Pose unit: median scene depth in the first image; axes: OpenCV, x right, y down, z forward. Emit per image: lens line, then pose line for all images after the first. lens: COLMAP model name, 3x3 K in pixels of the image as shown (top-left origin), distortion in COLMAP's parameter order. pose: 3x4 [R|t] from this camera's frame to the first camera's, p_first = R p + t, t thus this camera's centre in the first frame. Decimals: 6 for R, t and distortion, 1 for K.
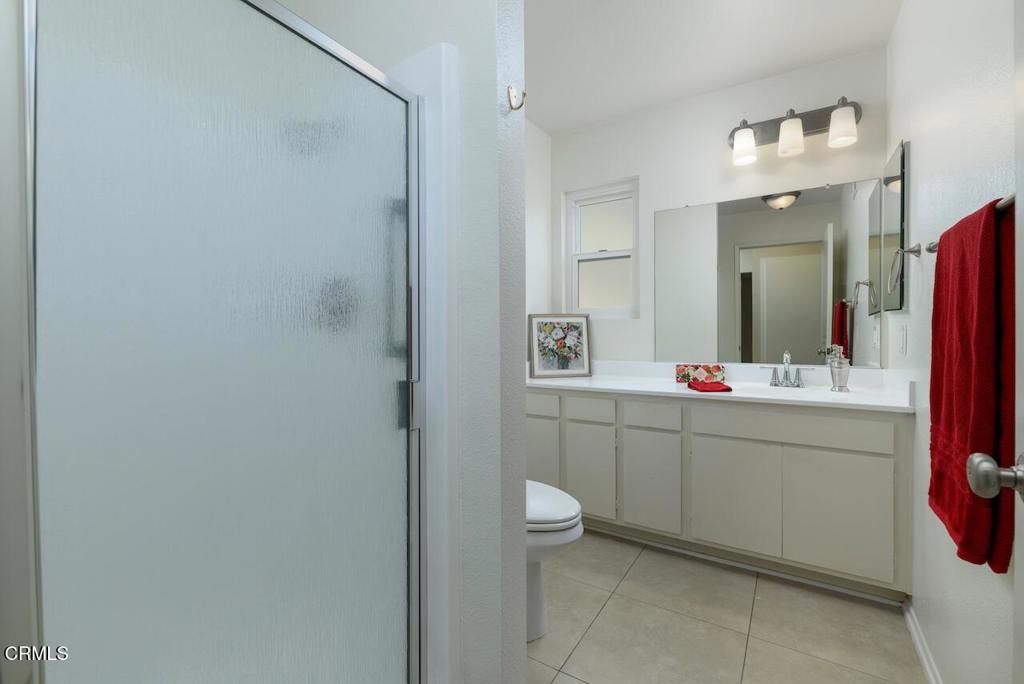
lens RADIAL K [[446.9, 0, 512.0], [0, 446.9, 342.0], [0, 0, 1]] dist [-0.000832, -0.000044]
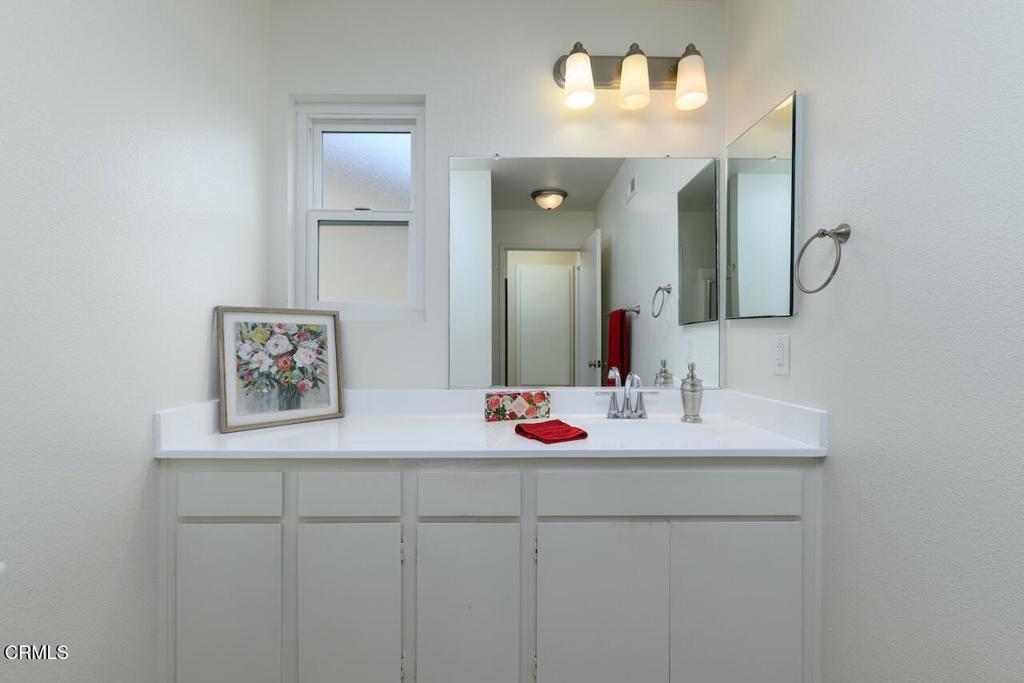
lens RADIAL K [[446.9, 0, 512.0], [0, 446.9, 341.5], [0, 0, 1]] dist [-0.000832, -0.000044]
pose [[0.829482, 0.006462, 0.558495, 0.033906], [0.004707, 0.999817, -0.018558, -0.011039], [-0.558513, 0.018023, 0.829300, 0.391126]]
